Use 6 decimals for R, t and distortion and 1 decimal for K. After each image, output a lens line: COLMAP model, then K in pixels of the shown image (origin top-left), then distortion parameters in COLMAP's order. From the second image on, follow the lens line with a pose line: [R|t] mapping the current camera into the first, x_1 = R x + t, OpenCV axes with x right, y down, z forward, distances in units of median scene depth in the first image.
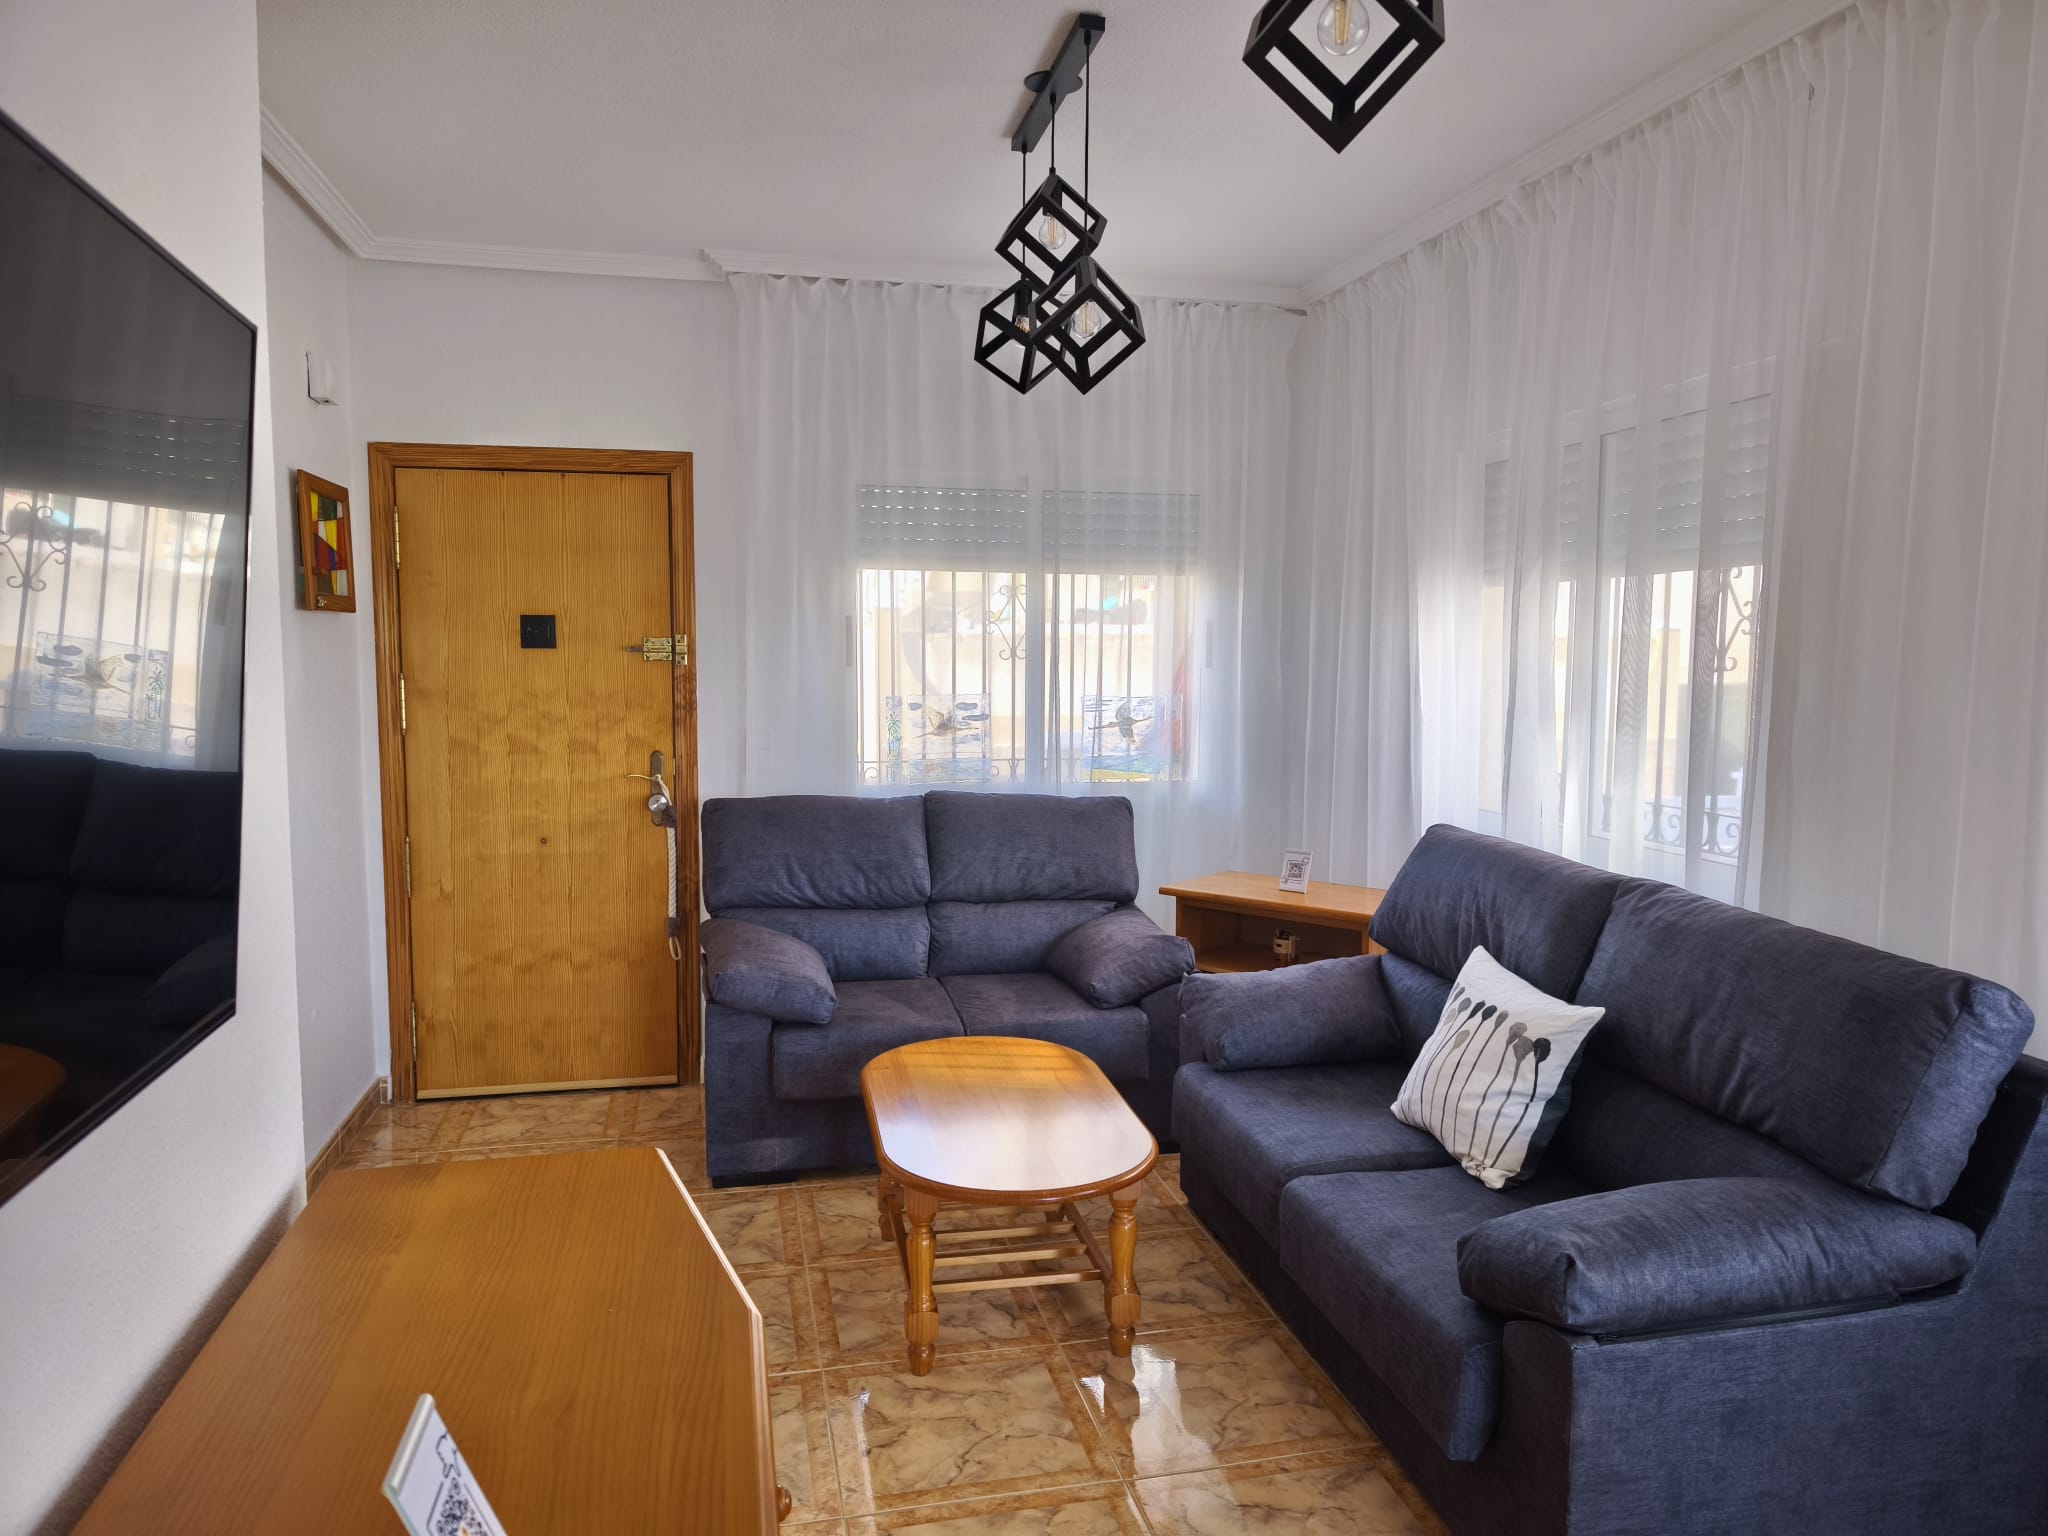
lens RADIAL K [[1426.5, 0, 1071.4], [0, 1426.5, 783.0], [0, 0, 1]] dist [0.021815, -0.029912]
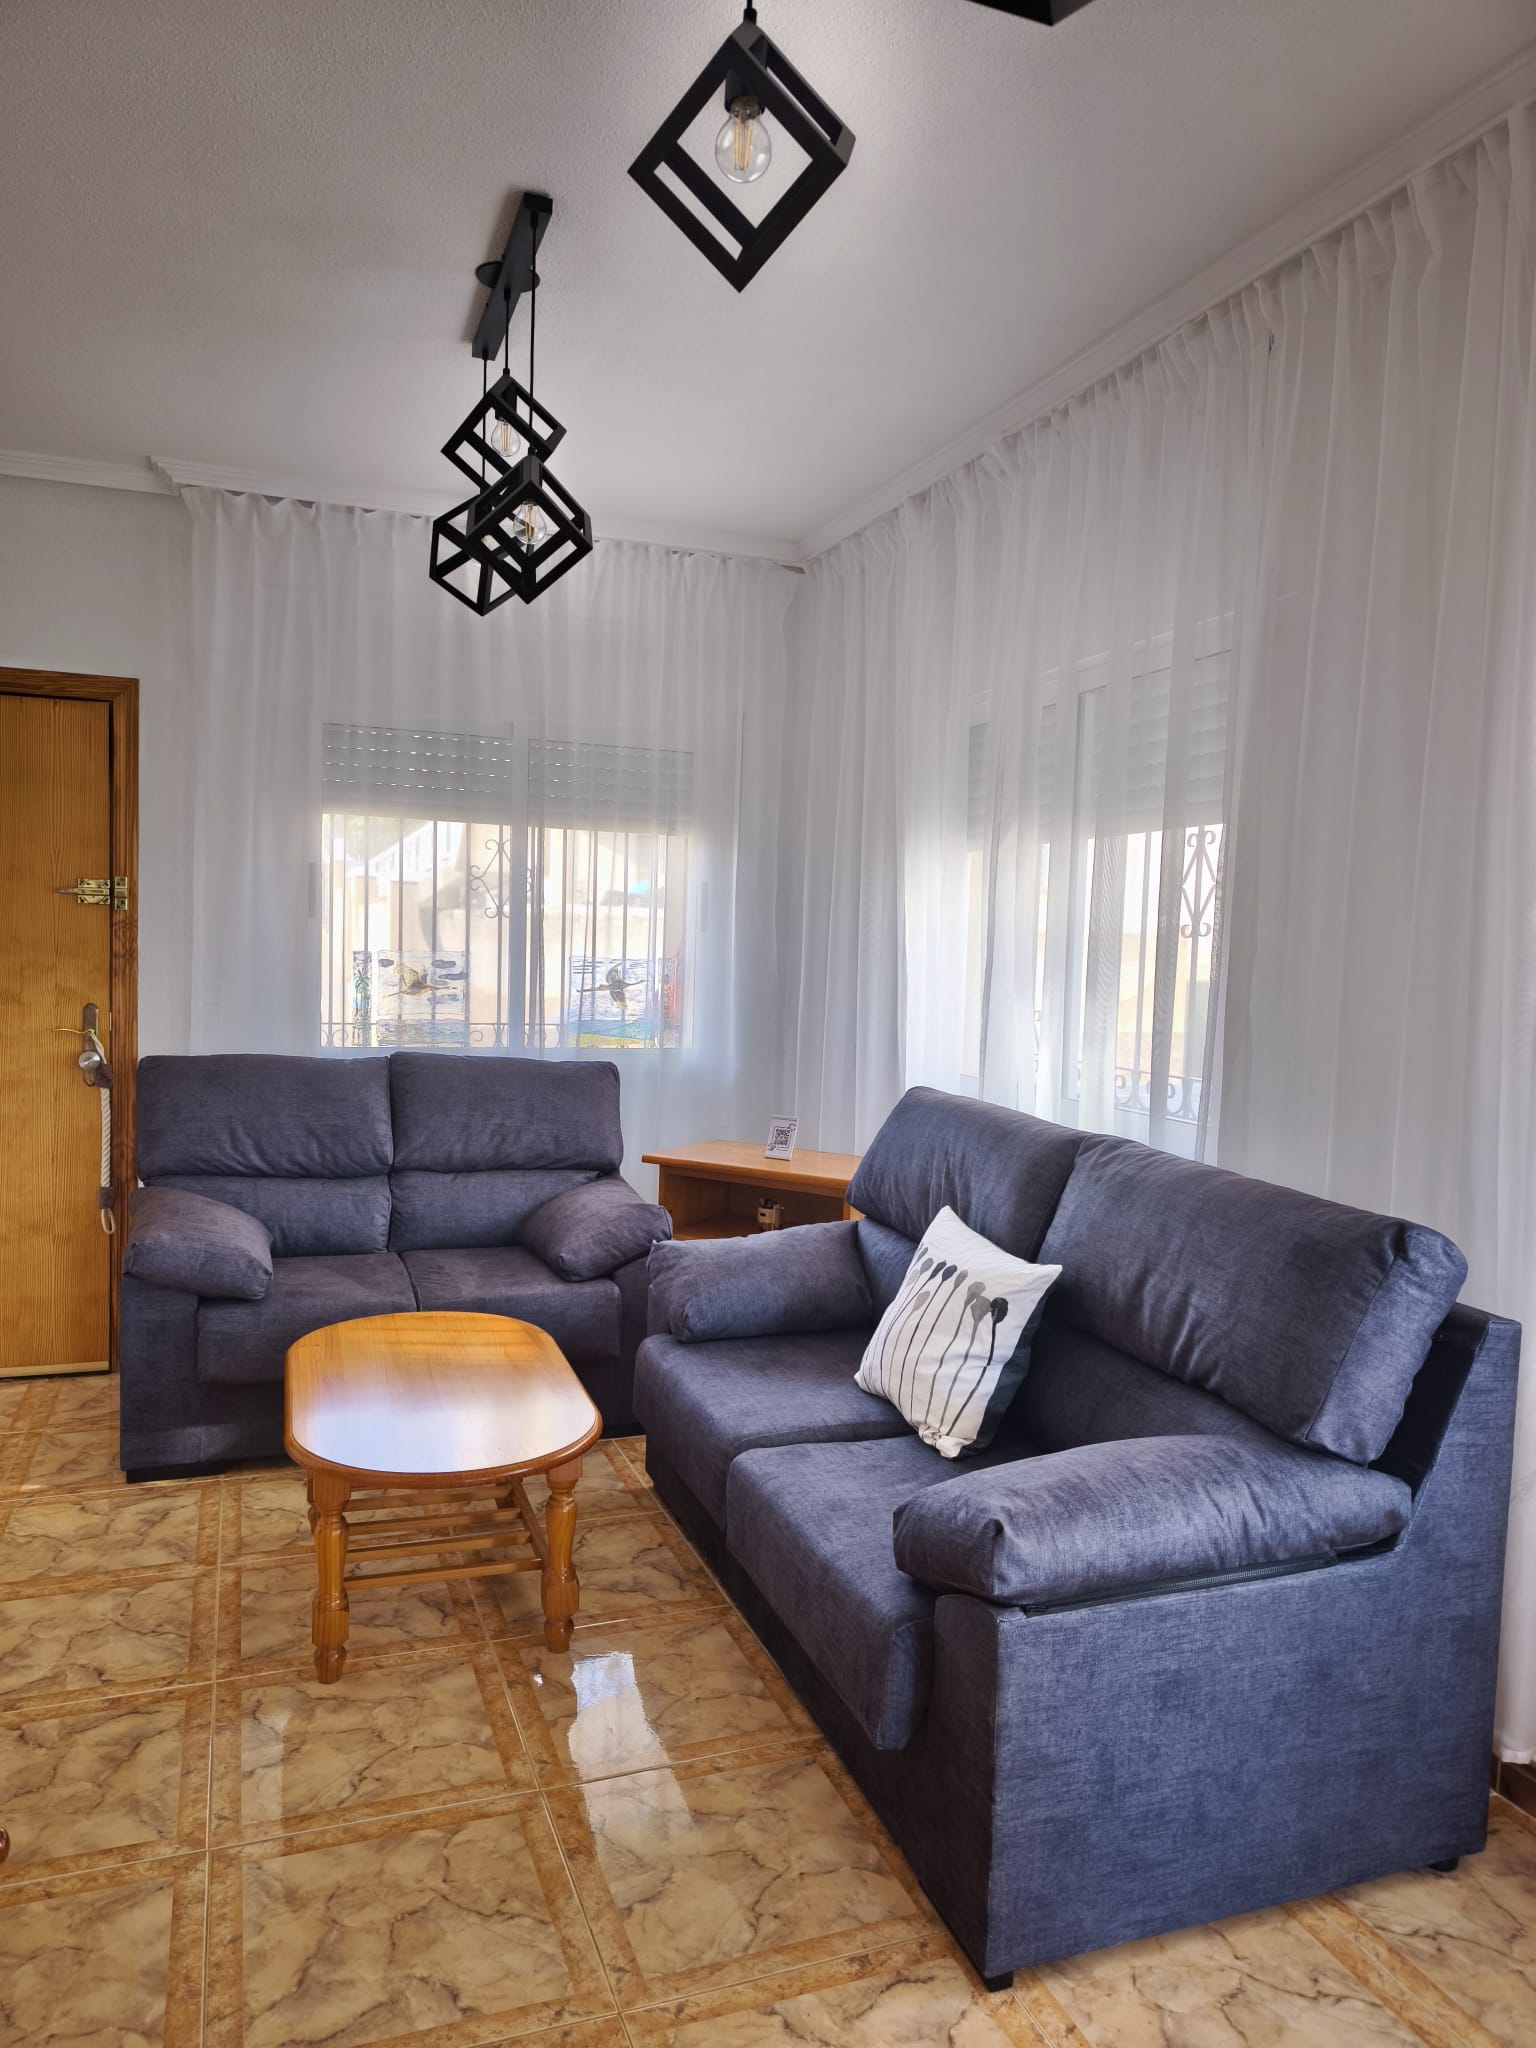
lens RADIAL K [[1426.5, 0, 799.9], [0, 1426.5, 1040.5], [0, 0, 1]] dist [0.021815, -0.029912]
pose [[0.991121, 0.017144, 0.131852, 0.052321], [-0.013903, 0.999579, -0.025463, 0.024998], [-0.132233, 0.023404, 0.990942, 0.051474]]
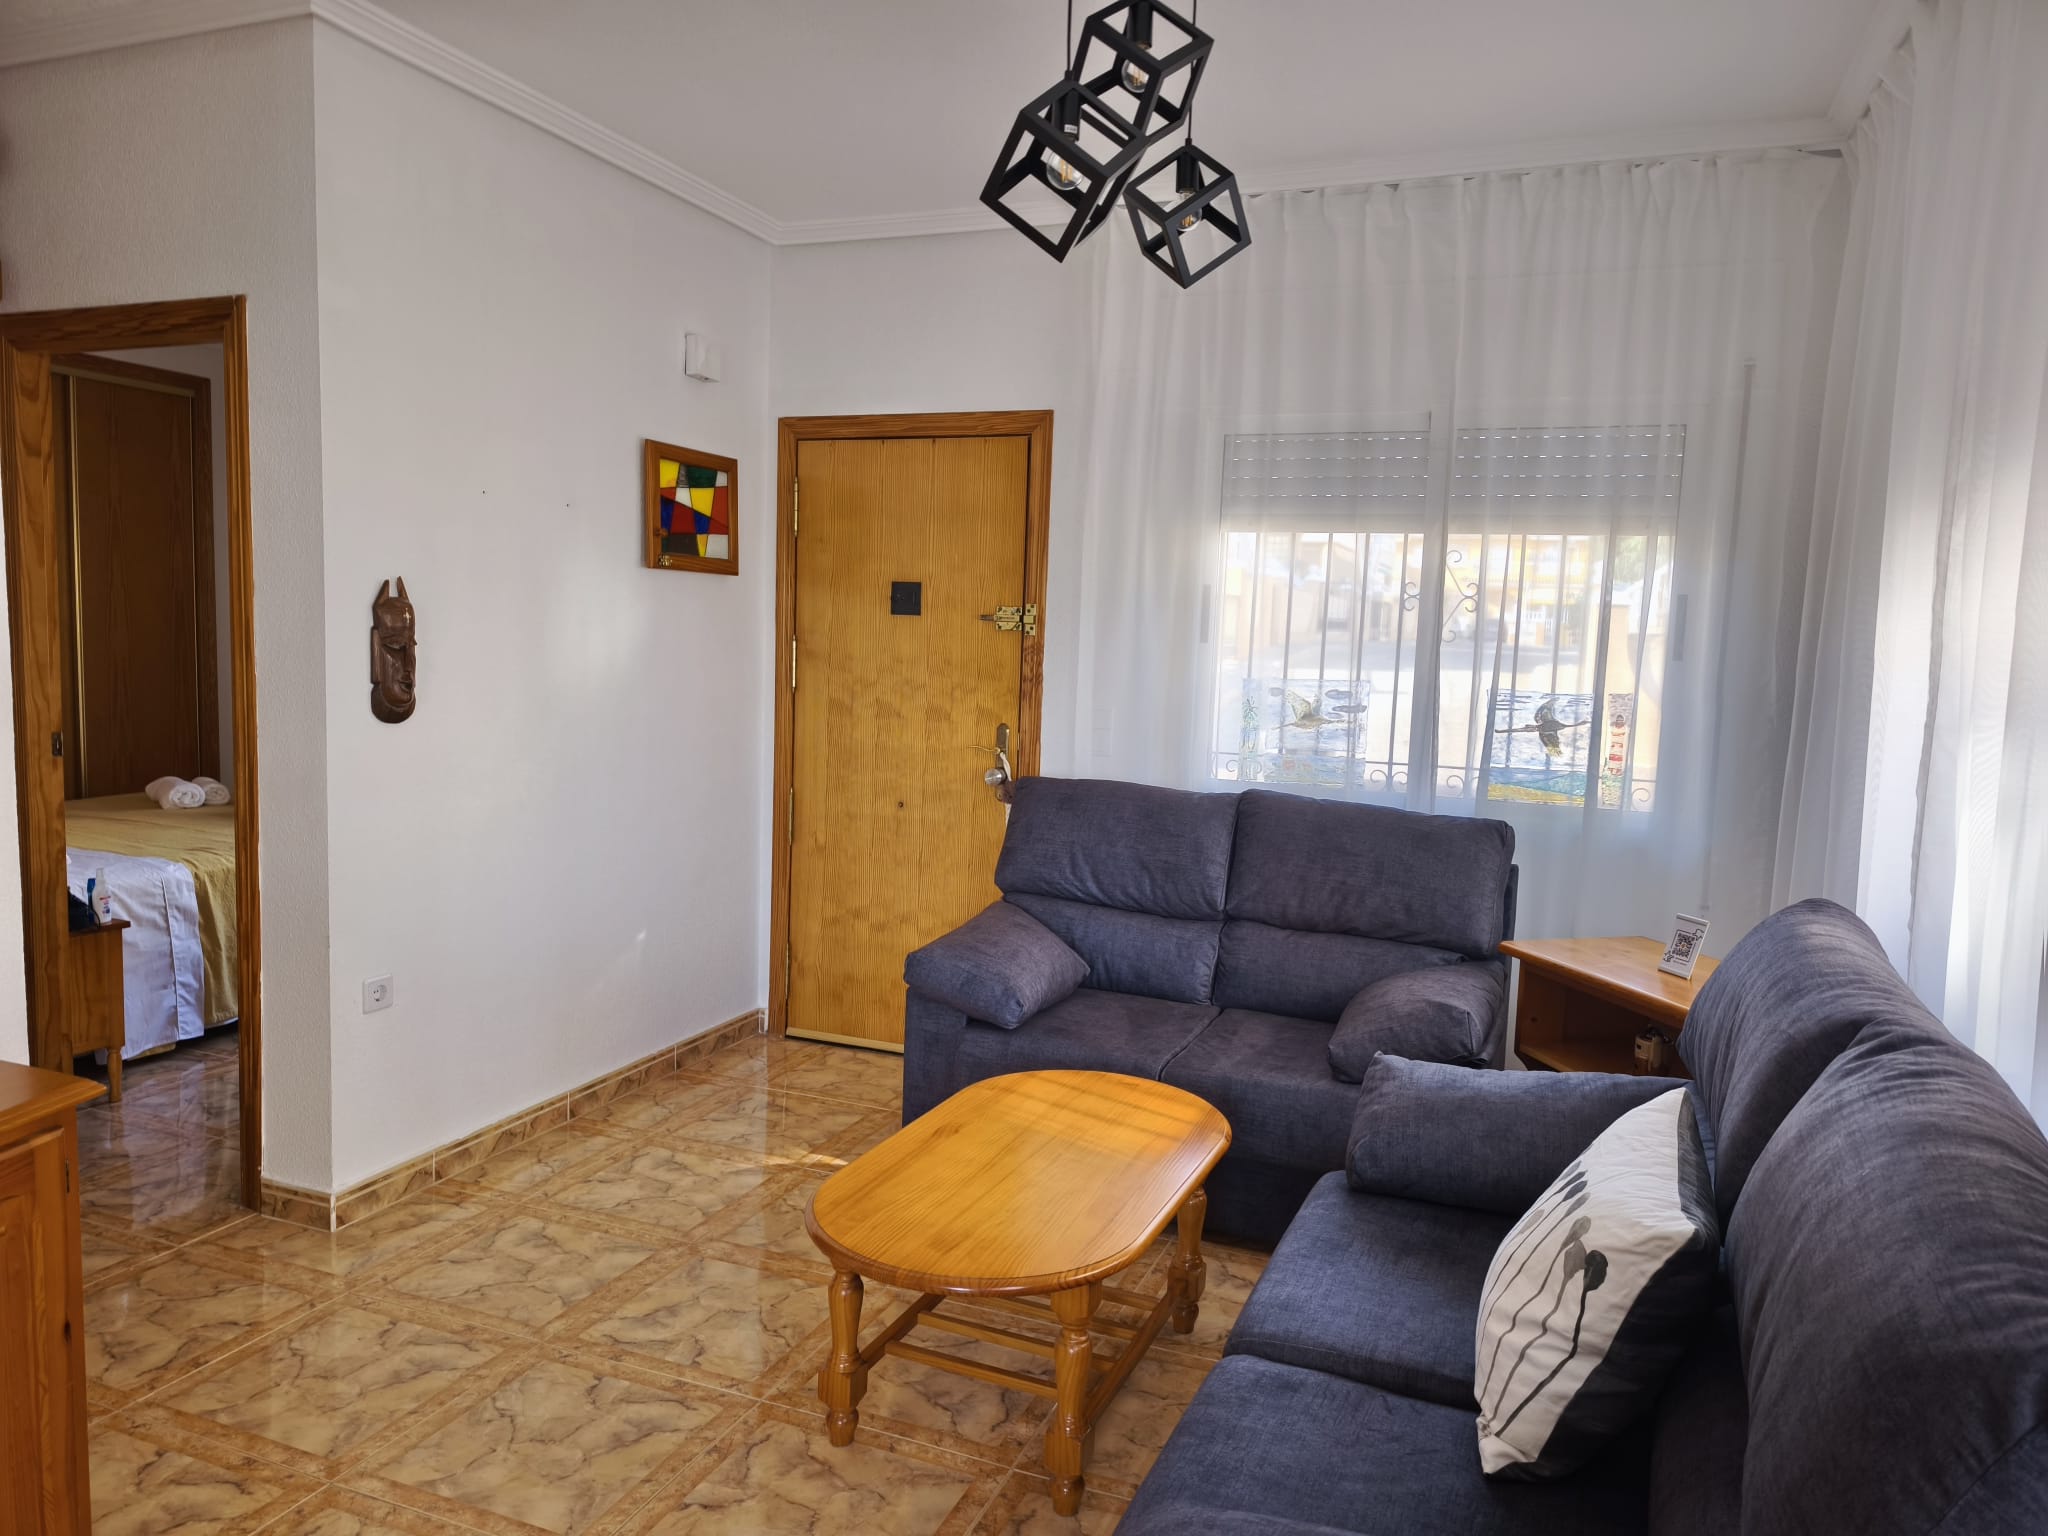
lens RADIAL K [[1426.5, 0, 948.0], [0, 1426.5, 784.9], [0, 0, 1]] dist [0.021815, -0.029912]
pose [[0.807074, 0.087140, -0.583985, 0.342272], [-0.088181, 0.995746, 0.026715, -0.005294], [0.583829, 0.029936, 0.811325, 0.274160]]
